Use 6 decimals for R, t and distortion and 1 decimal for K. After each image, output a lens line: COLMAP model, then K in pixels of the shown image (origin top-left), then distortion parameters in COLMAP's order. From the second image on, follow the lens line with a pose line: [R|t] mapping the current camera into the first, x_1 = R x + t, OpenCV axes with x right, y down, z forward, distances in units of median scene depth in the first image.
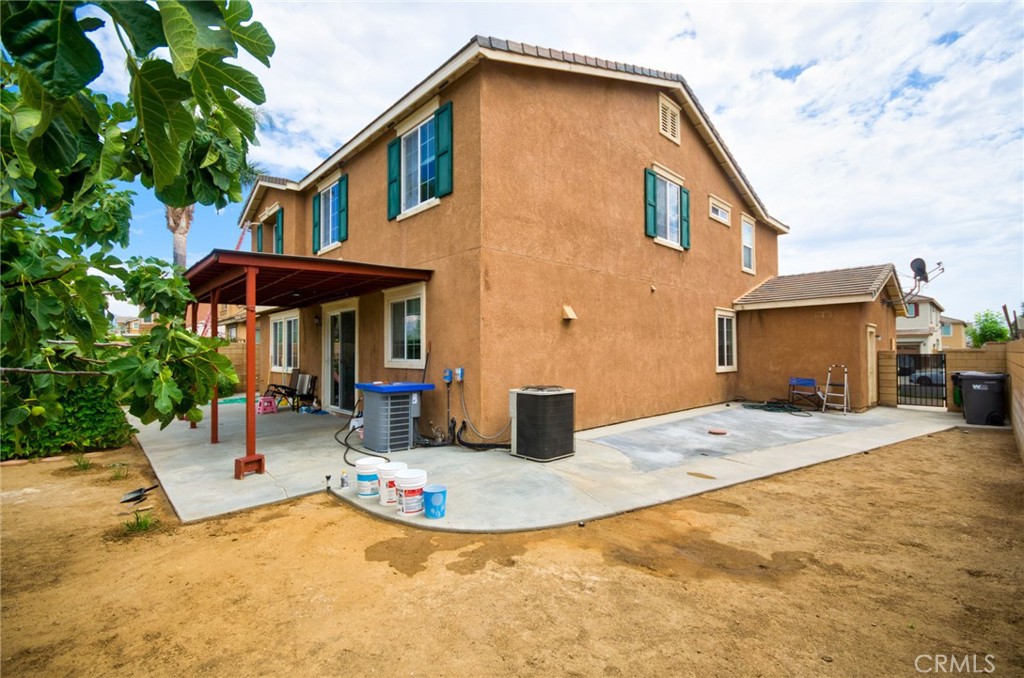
lens RADIAL K [[449.0, 0, 515.1], [0, 449.0, 341.3], [0, 0, 1]] dist [0.012035, -0.012885]
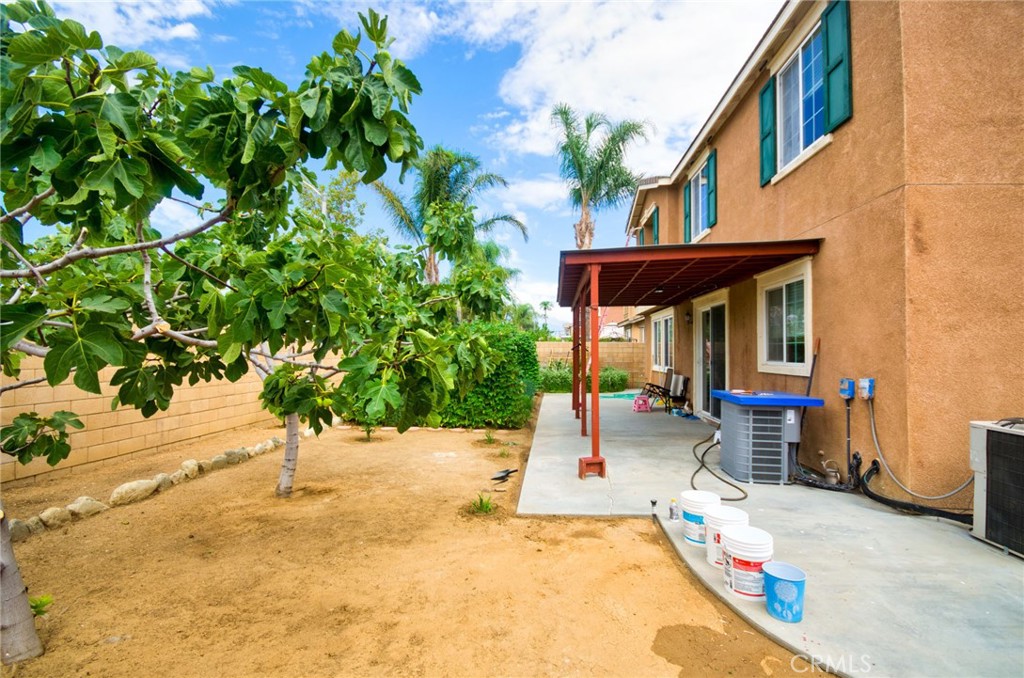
lens RADIAL K [[449.0, 0, 515.1], [0, 449.0, 341.3], [0, 0, 1]] dist [0.012035, -0.012885]
pose [[0.665346, -0.007254, -0.746500, 0.025670], [0.008117, 0.999964, -0.002483, 0.002666], [0.746491, -0.004408, 0.665381, 0.174729]]
